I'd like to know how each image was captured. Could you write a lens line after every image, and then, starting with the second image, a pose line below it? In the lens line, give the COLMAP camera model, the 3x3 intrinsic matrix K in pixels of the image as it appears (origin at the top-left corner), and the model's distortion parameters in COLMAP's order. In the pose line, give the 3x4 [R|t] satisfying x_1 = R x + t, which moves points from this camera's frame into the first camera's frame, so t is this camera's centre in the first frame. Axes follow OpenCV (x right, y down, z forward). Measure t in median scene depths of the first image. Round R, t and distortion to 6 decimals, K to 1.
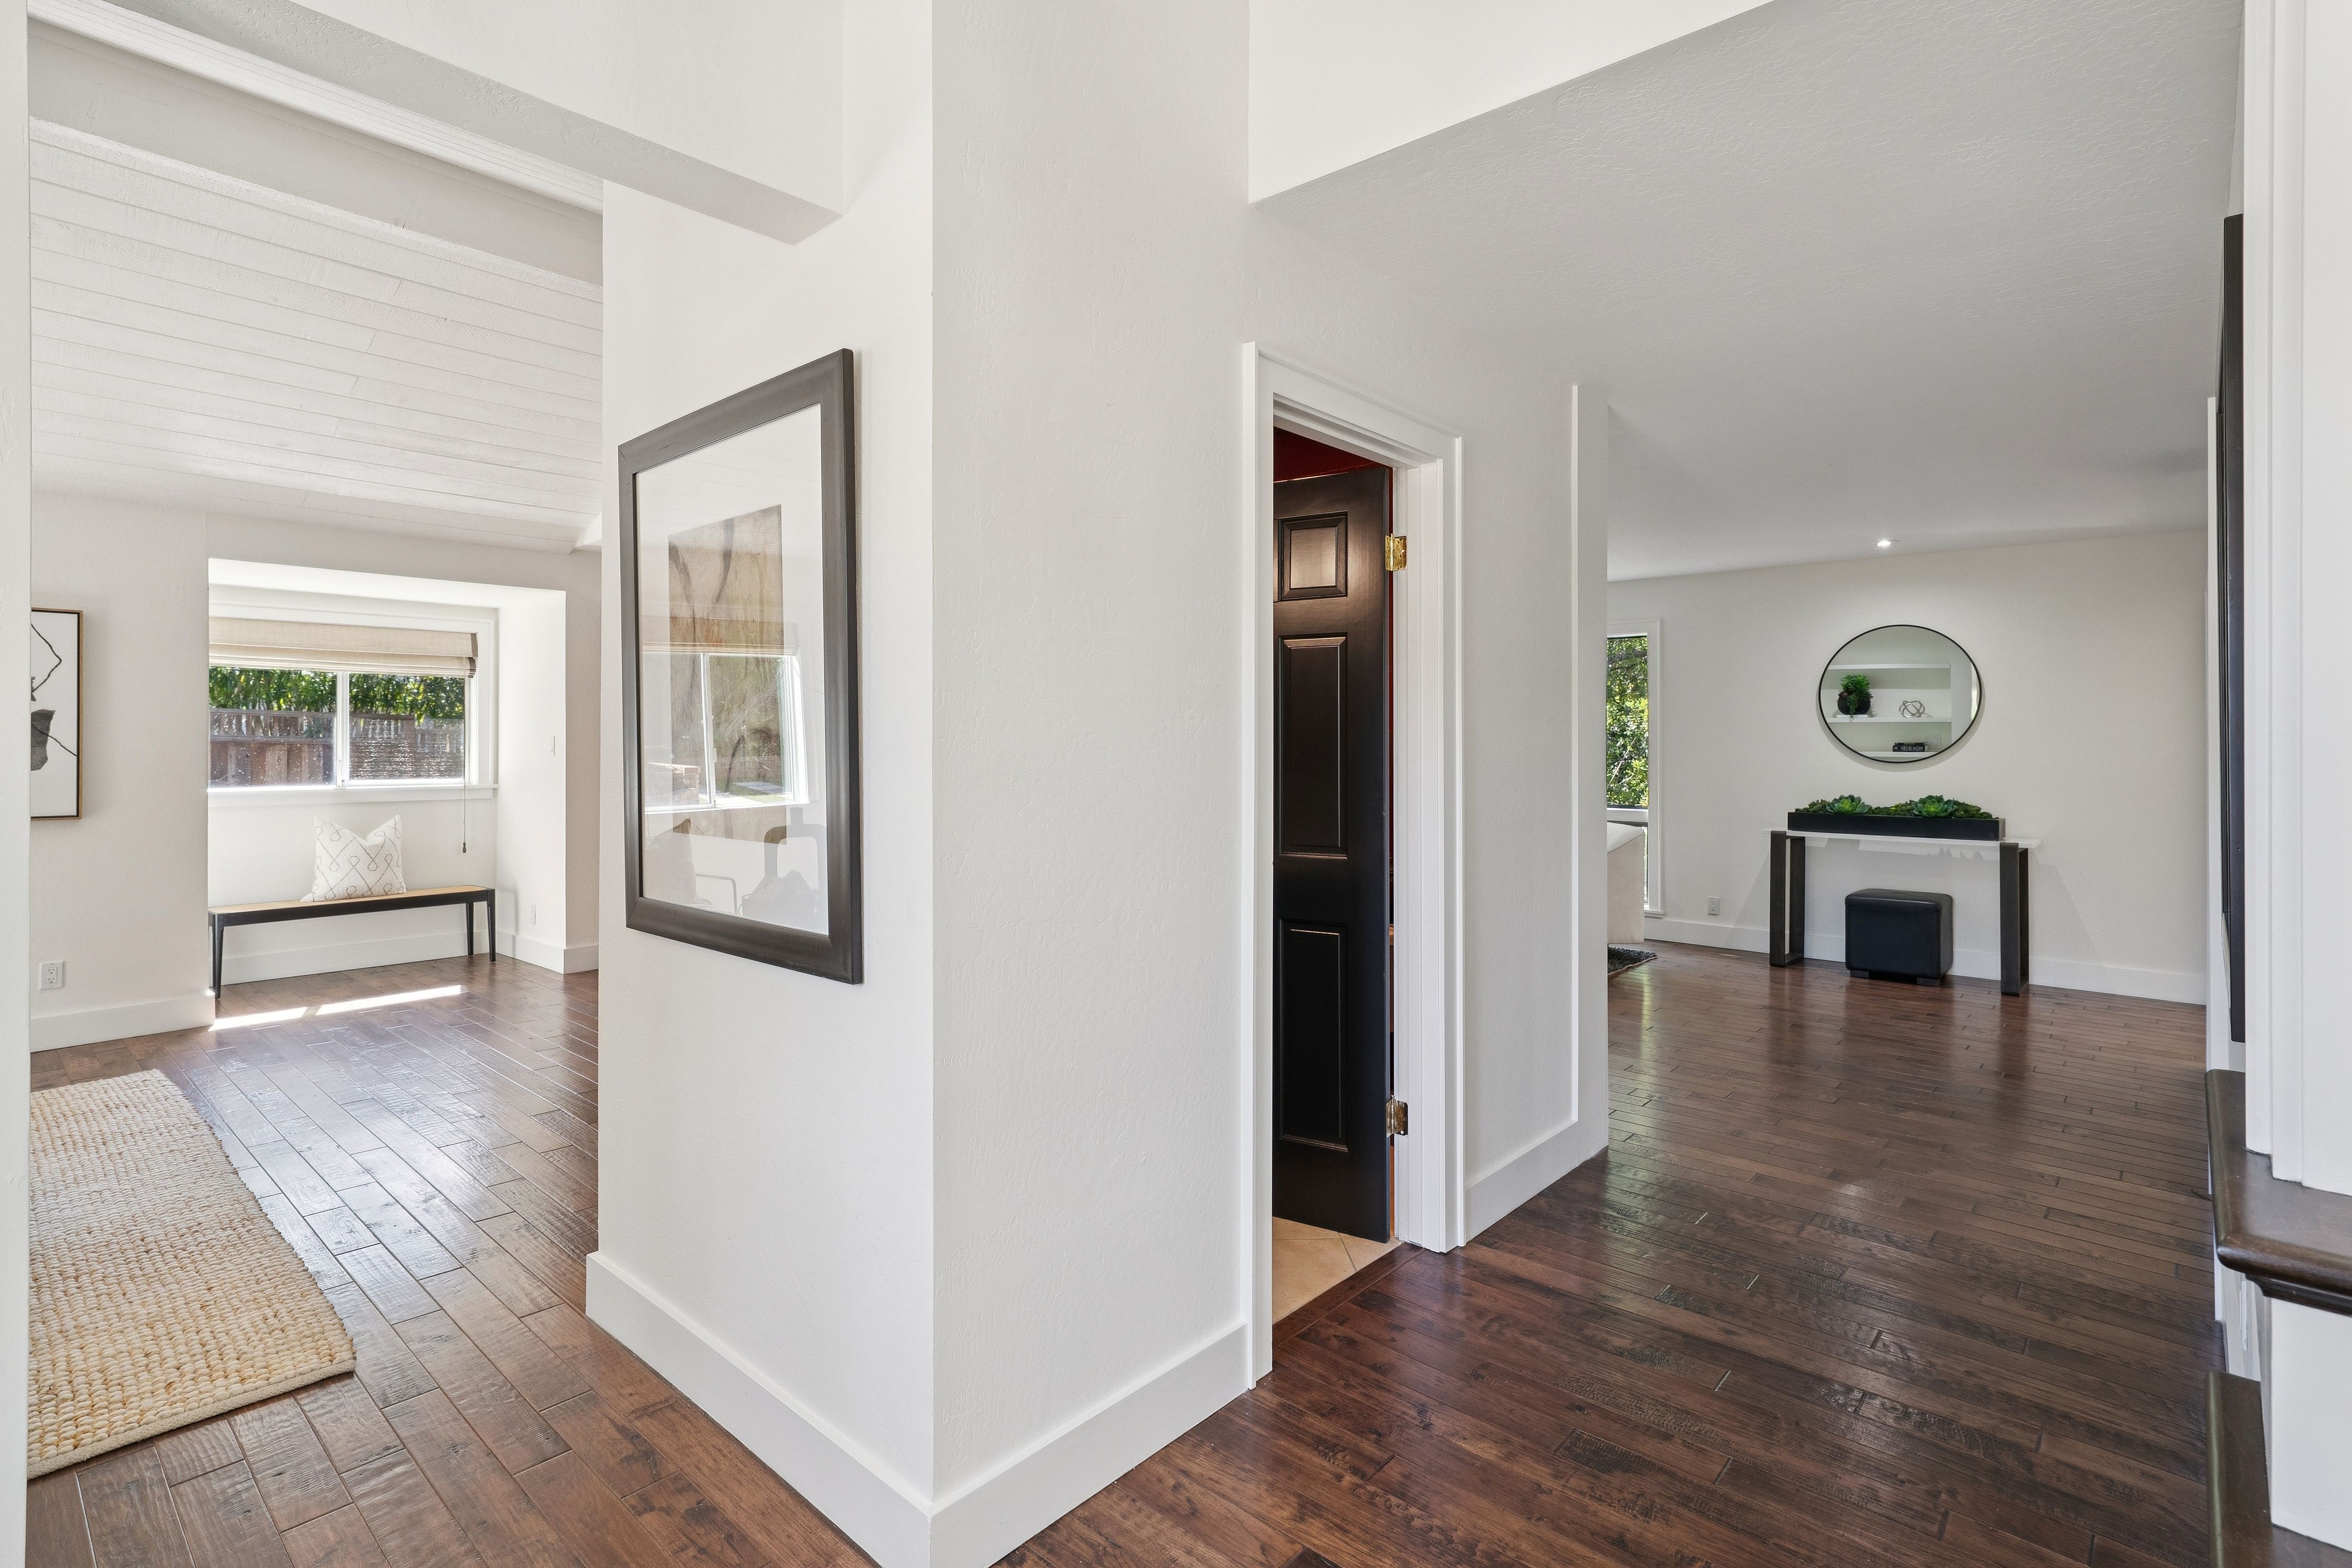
lens RADIAL K [[1125.3, 0, 1168.2], [0, 1125.3, 739.5], [0, 0, 1]] dist [-0.002278, 0.000452]
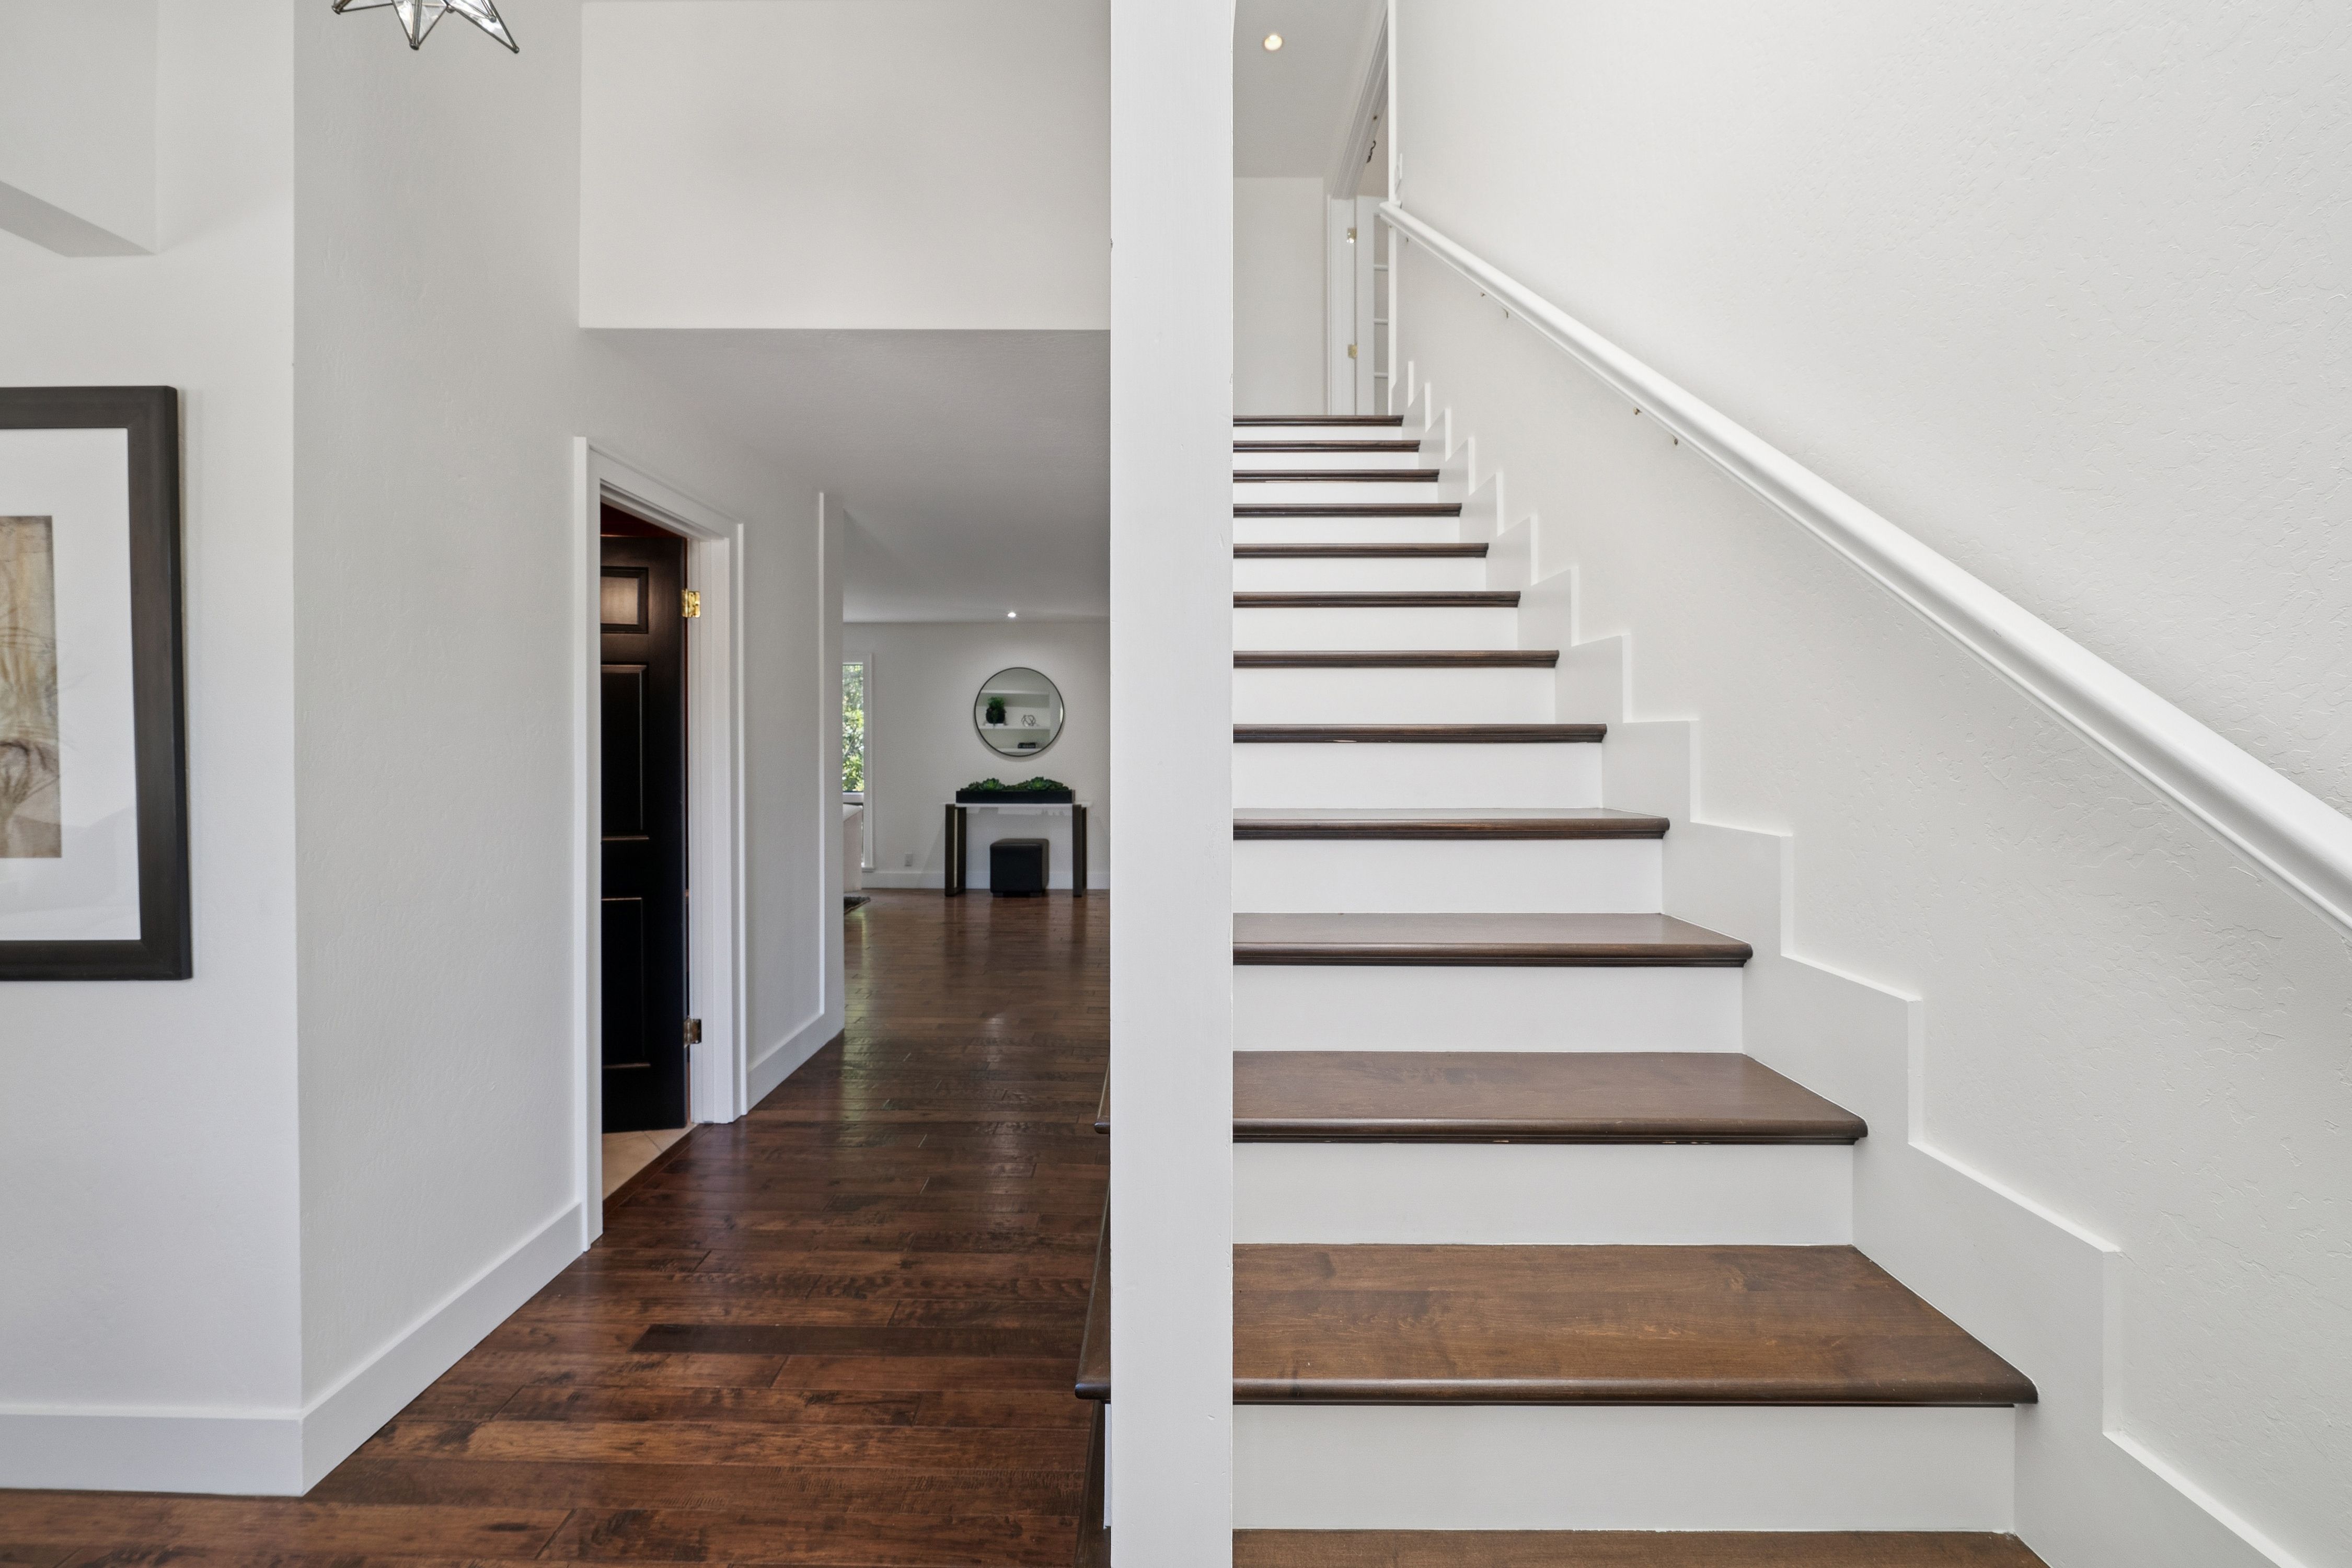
lens RADIAL K [[955.1, 0, 1169.3], [0, 955.1, 741.0], [0, 0, 1]] dist [-0.000822, -0.000261]
pose [[0.748074, -0.002332, 0.663611, -0.123068], [-0.000640, 0.999991, 0.004236, -0.010664], [-0.663615, -0.003594, 0.748066, -0.213478]]
